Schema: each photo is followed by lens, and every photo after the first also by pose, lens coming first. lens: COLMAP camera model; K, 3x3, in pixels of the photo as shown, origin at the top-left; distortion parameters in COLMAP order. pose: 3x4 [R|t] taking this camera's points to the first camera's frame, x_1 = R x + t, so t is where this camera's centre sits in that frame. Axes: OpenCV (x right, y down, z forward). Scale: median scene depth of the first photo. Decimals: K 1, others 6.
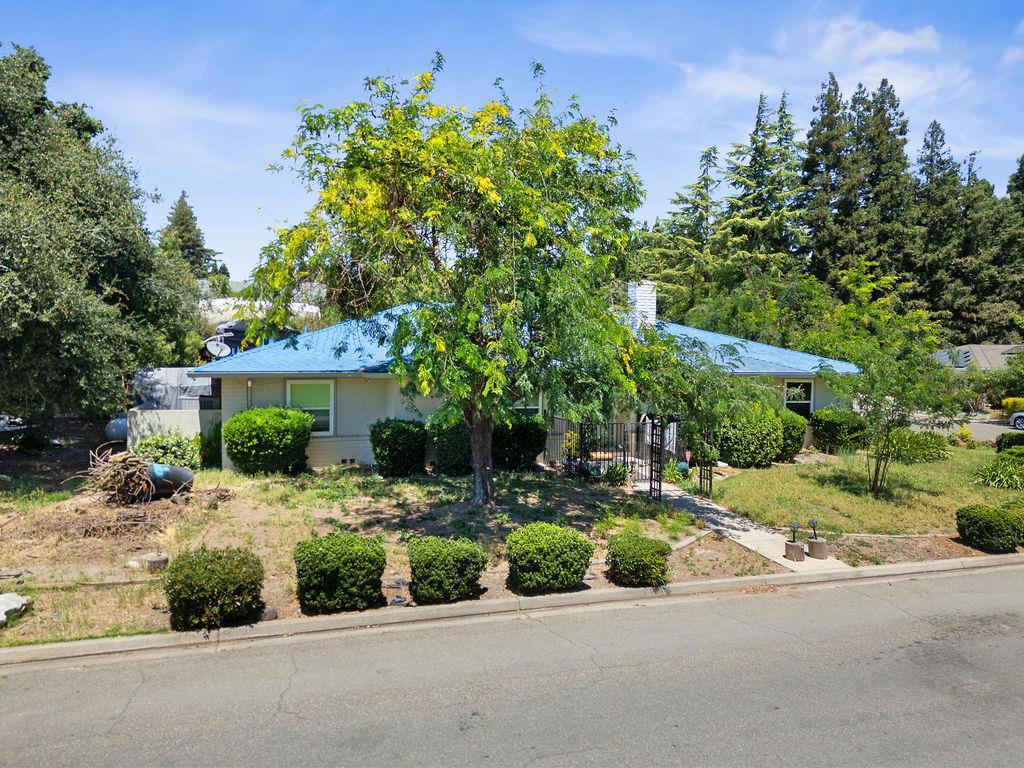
lens RADIAL K [[709.5, 0, 509.2], [0, 709.5, 382.4], [0, 0, 1]] dist [0.064448, -0.062393]
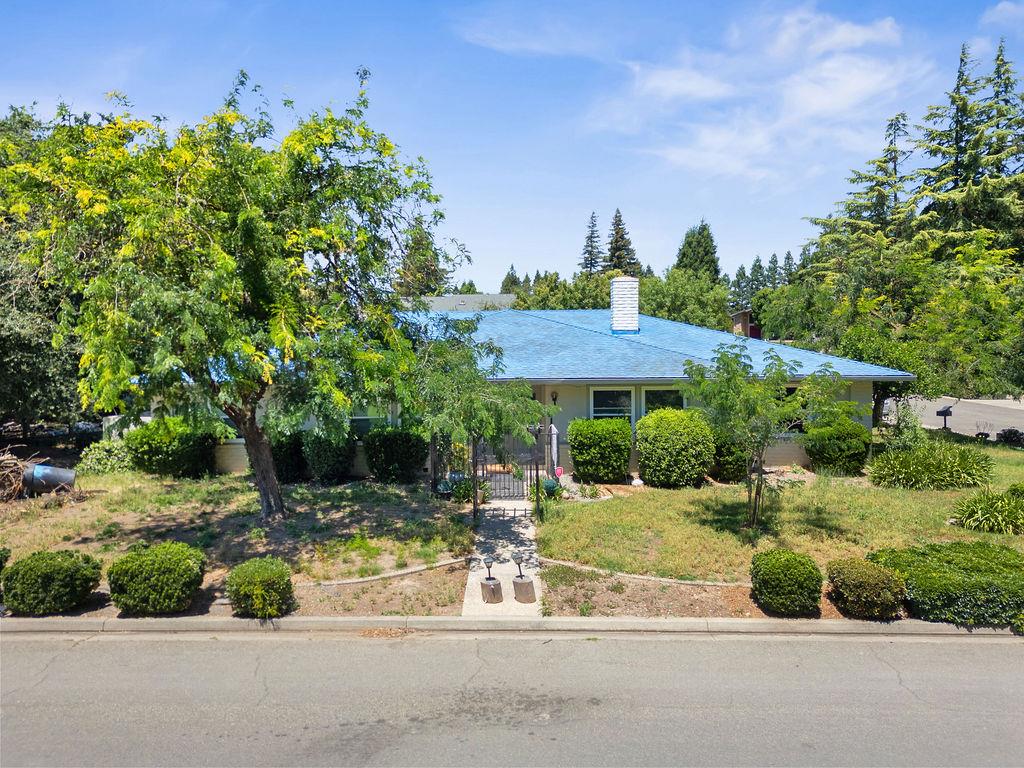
lens RADIAL K [[701.7, 0, 512.4], [0, 701.7, 368.3], [0, 0, 1]] dist [0.061125, -0.043743]
pose [[0.943527, -0.017564, -0.330829, 0.635078], [0.008698, 0.999563, -0.028262, -0.002223], [0.331181, 0.023789, 0.943267, 0.197691]]
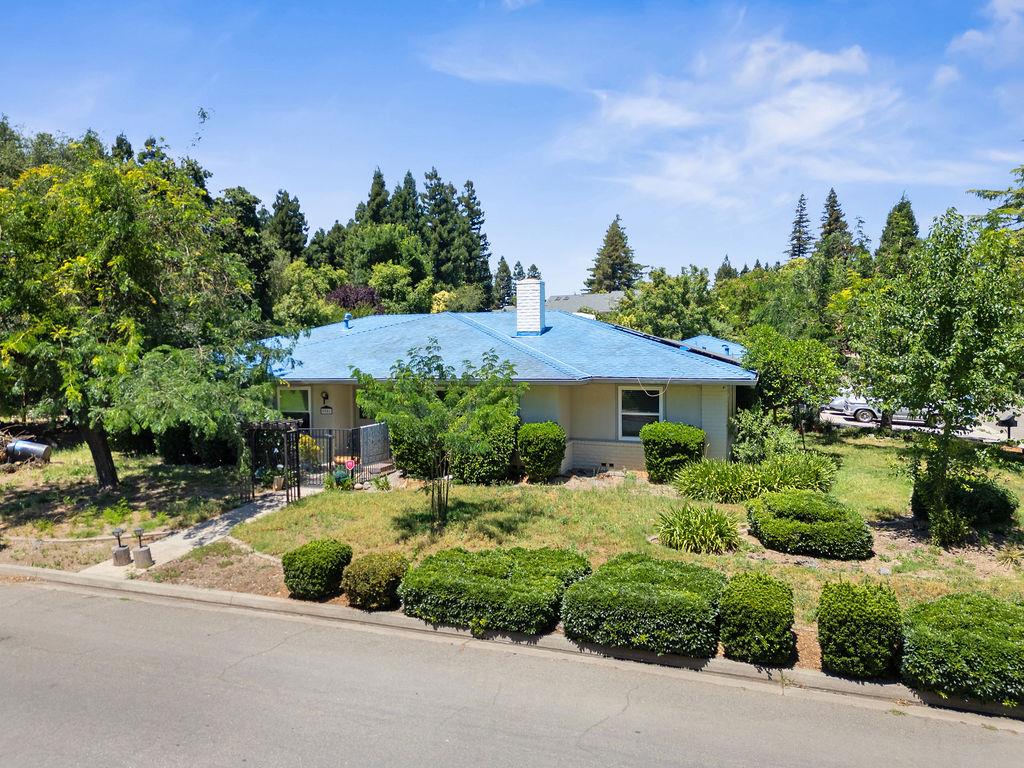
lens RADIAL K [[701.7, 0, 512.4], [0, 701.7, 368.3], [0, 0, 1]] dist [0.061125, -0.043743]
pose [[0.783970, -0.011650, -0.620690, 1.323792], [-0.003328, 0.999731, -0.022968, -0.008404], [0.620790, 0.020072, 0.783720, 0.491771]]
